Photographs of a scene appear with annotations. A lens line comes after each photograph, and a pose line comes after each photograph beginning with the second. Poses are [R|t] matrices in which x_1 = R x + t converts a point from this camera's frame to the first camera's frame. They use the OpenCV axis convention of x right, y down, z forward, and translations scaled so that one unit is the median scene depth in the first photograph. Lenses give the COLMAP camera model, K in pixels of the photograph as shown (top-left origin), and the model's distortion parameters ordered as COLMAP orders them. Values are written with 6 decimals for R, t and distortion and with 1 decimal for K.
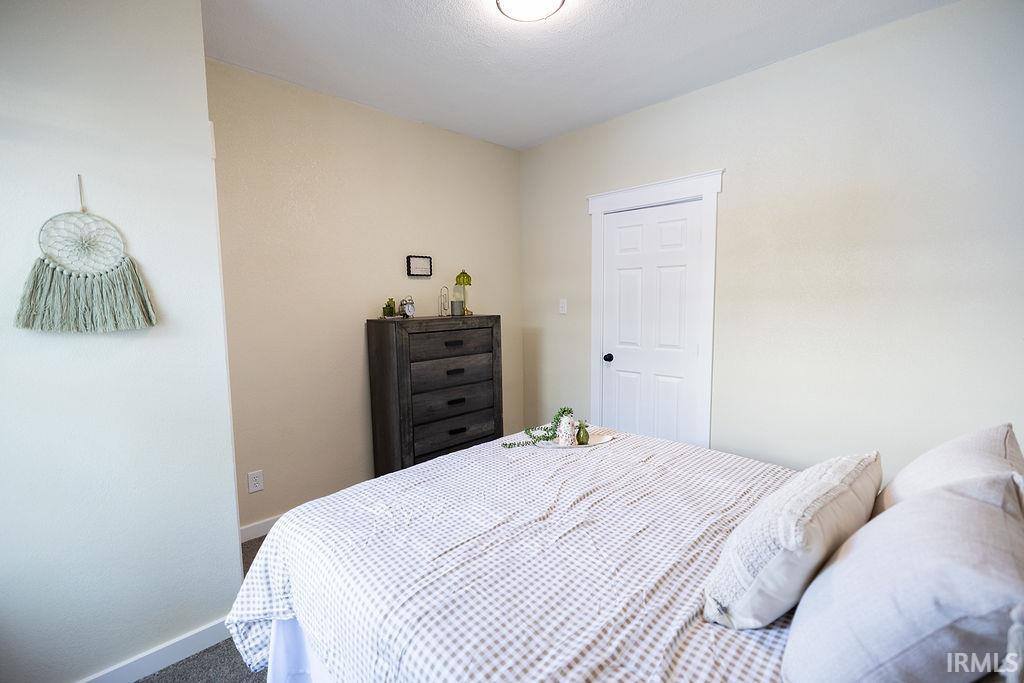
lens RADIAL K [[437.8, 0, 511.6], [0, 437.8, 337.9], [0, 0, 1]] dist [0.001169, 0.000144]
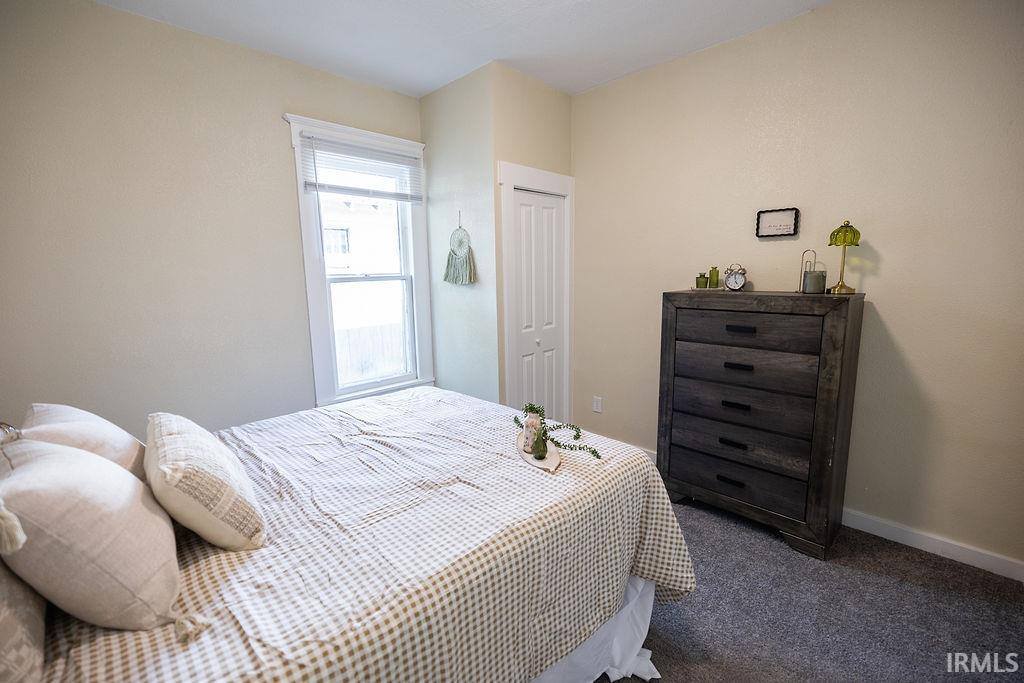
lens RADIAL K [[437.8, 0, 511.6], [0, 437.8, 337.9], [0, 0, 1]] dist [0.001169, 0.000144]
pose [[0.038524, 0.169029, -0.984858, 0.585394], [-0.078862, 0.983030, 0.165631, -0.064866], [0.996141, 0.071287, 0.051200, 0.568242]]
